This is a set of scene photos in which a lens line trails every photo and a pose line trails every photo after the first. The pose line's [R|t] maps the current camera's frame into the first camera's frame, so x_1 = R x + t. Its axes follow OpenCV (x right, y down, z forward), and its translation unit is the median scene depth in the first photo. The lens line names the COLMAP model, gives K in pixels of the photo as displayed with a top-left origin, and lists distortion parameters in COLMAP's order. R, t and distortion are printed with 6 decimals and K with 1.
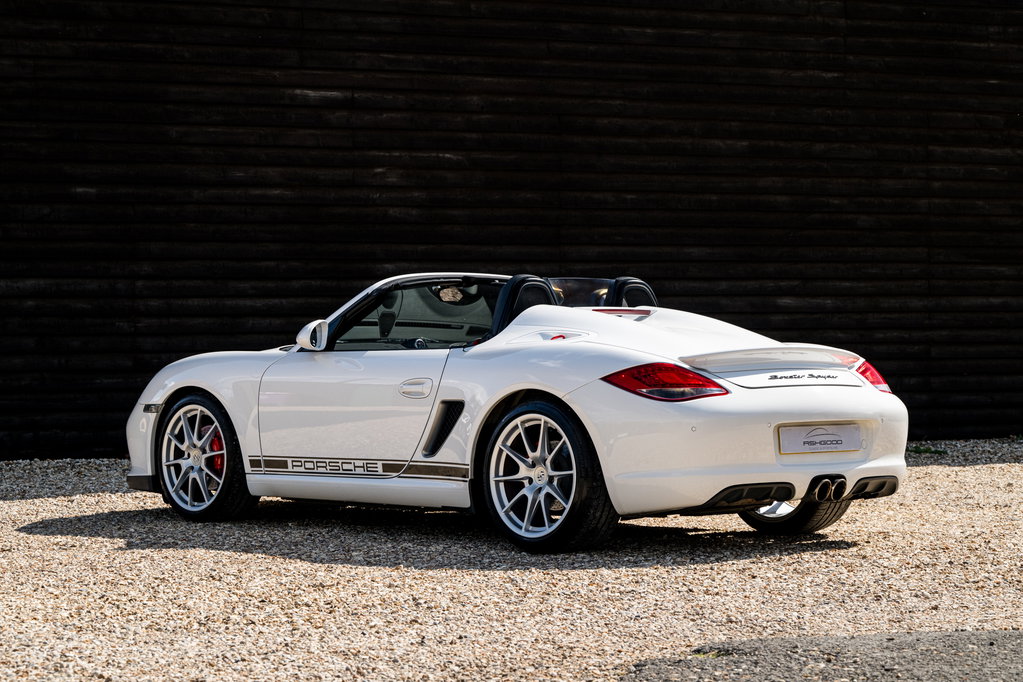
lens RADIAL K [[2763.4, 0, 578.8], [0, 2763.4, 358.1], [0, 0, 1]] dist [-0.001673, 0.000000]
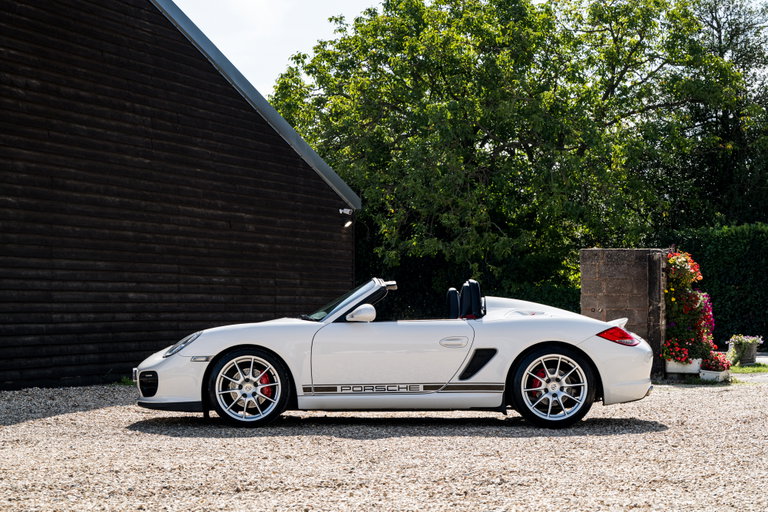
lens RADIAL K [[1717.4, 0, 387.9], [0, 1717.4, 256.2], [0, 0, 1]] dist [0.002299, 0.000000]
pose [[0.712529, 0.025492, 0.701180, -0.769998], [0.007958, 0.998982, -0.044405, 0.004314], [-0.701598, 0.037220, 0.711601, 0.223526]]
